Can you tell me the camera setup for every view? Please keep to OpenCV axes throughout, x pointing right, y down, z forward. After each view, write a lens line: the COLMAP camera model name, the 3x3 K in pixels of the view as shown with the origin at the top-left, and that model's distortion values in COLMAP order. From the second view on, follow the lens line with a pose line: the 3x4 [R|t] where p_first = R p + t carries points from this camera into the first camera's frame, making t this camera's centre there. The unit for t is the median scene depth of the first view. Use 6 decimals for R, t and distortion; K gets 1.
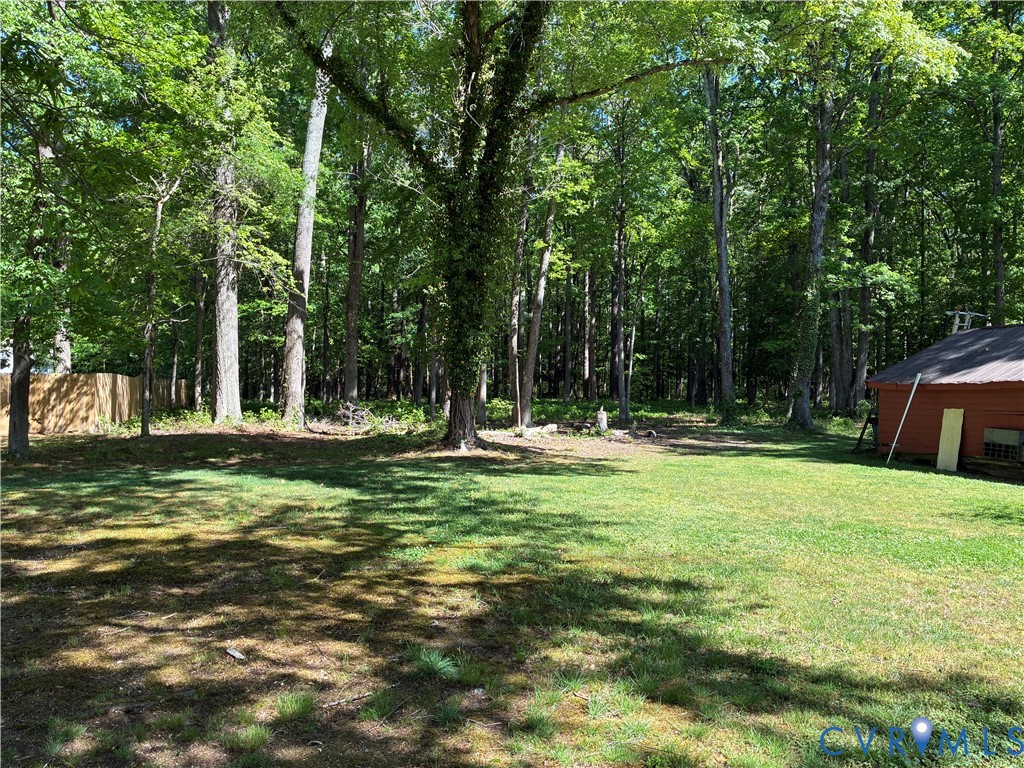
lens RADIAL K [[824.9, 0, 512.0], [0, 824.9, 384.0], [0, 0, 1]] dist [0.004183, -0.003523]
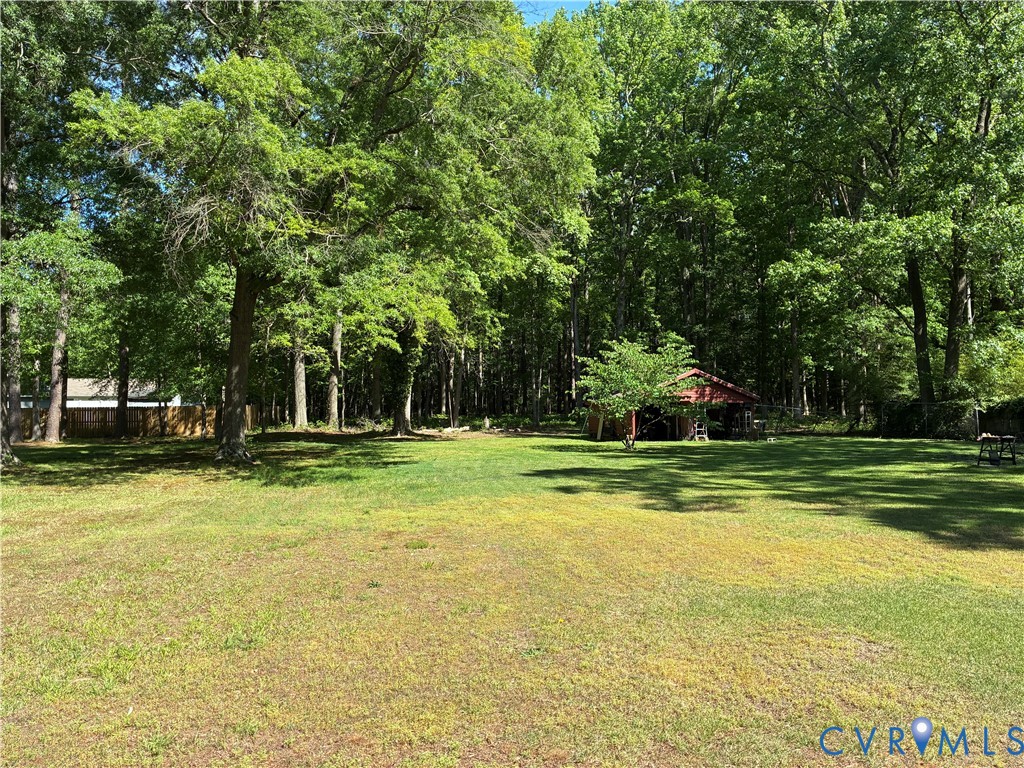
lens RADIAL K [[824.9, 0, 512.0], [0, 824.9, 384.0], [0, 0, 1]] dist [0.004183, -0.003523]
pose [[0.994826, -0.024231, -0.098657, 0.365967], [0.022086, 0.999497, -0.022777, -0.003846], [0.099159, 0.020480, 0.994861, -0.947132]]
